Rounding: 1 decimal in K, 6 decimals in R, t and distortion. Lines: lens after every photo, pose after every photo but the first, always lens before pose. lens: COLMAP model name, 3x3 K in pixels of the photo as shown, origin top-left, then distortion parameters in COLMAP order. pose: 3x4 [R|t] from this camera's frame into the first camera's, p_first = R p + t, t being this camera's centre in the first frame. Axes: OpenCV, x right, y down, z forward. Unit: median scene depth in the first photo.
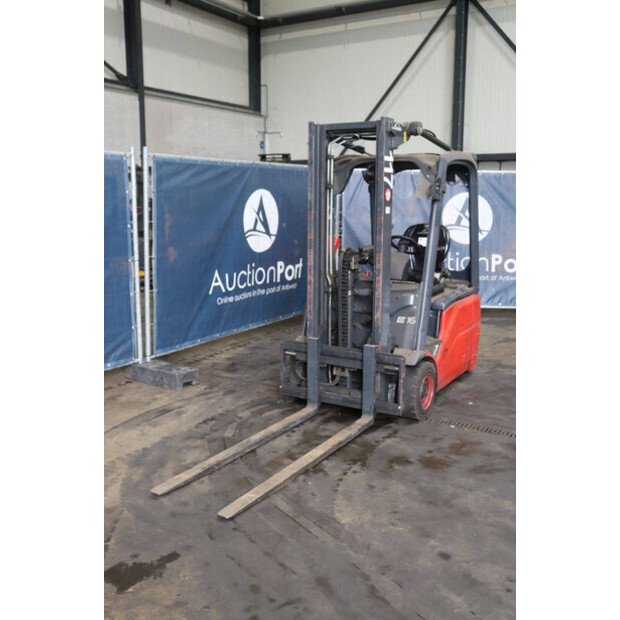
lens RADIAL K [[650.8, 0, 310.0], [0, 650.8, 310.0], [0, 0, 1]] dist [-0.051333, 0.015260]
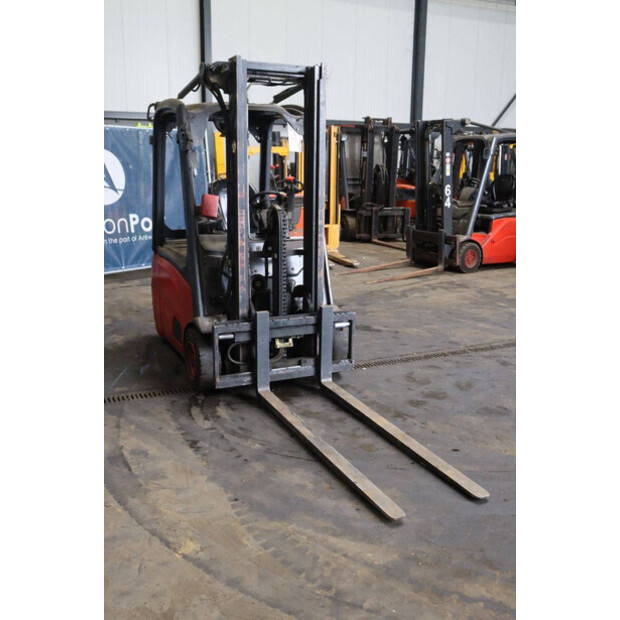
lens RADIAL K [[629.8, 0, 310.0], [0, 629.8, 310.0], [0, 0, 1]] dist [-0.070885, 0.020977]
pose [[0.555768, -0.180323, 0.811545, -0.659114], [0.127713, 0.983124, 0.130986, -0.063279], [-0.821469, 0.030847, 0.569418, 0.481363]]
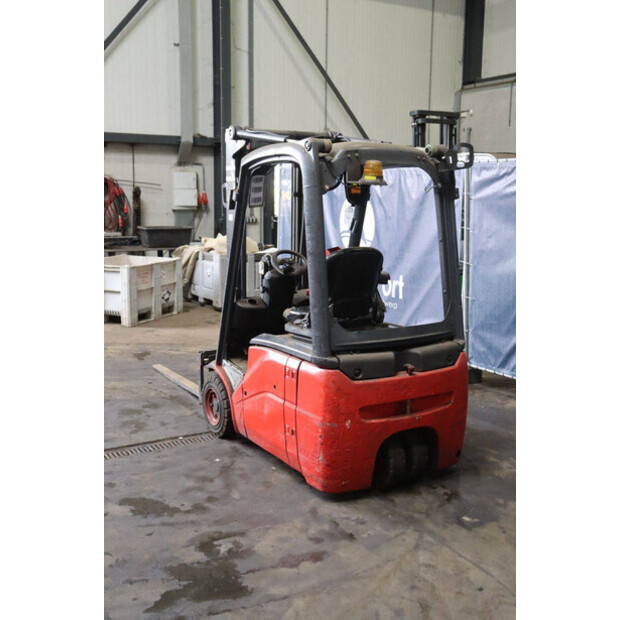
lens RADIAL K [[723.3, 0, 310.0], [0, 723.3, 310.0], [0, 0, 1]] dist [-0.009930, 0.009744]
pose [[-0.468556, 0.137379, -0.872687, 1.062357], [-0.155873, 0.959481, 0.234732, -0.295254], [0.869574, 0.246013, -0.428157, 1.599636]]
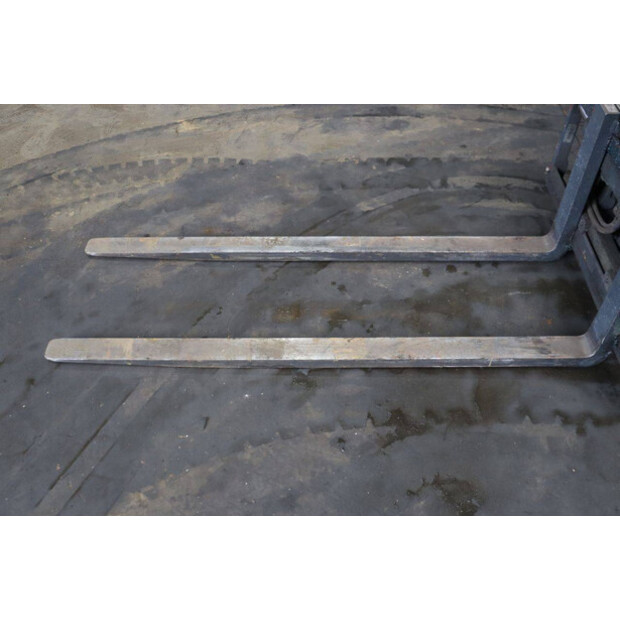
lens RADIAL K [[605.9, 0, 310.0], [0, 605.9, 310.0], [0, 0, 1]] dist [-0.080922, 0.008334]
pose [[0.499760, 0.634715, -0.589387, 0.207877], [-0.132723, 0.728536, 0.672027, -0.084647], [0.855935, -0.257627, 0.448334, 0.674883]]
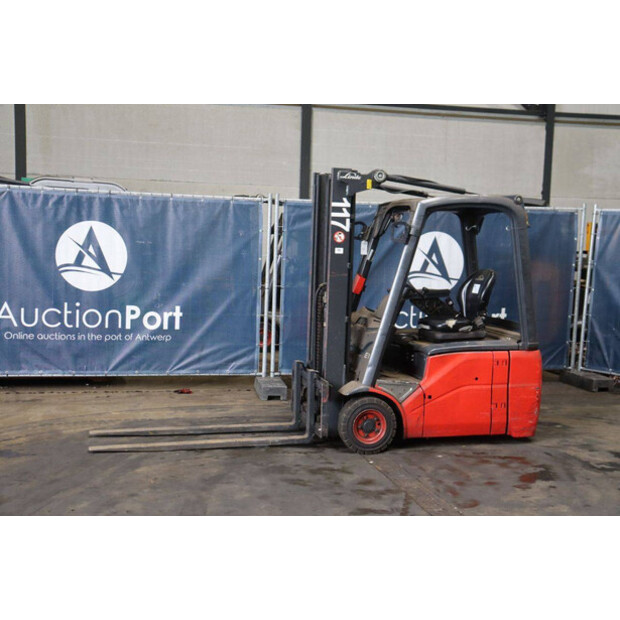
lens RADIAL K [[851.0, 0, 318.3], [0, 851.0, 302.9], [0, 0, 1]] dist [0.063184, 0.067096]
pose [[0.715910, 0.076932, -0.693941, 1.078167], [-0.145065, 0.988611, -0.040057, -0.002336], [0.682956, 0.129343, 0.718917, -0.053931]]
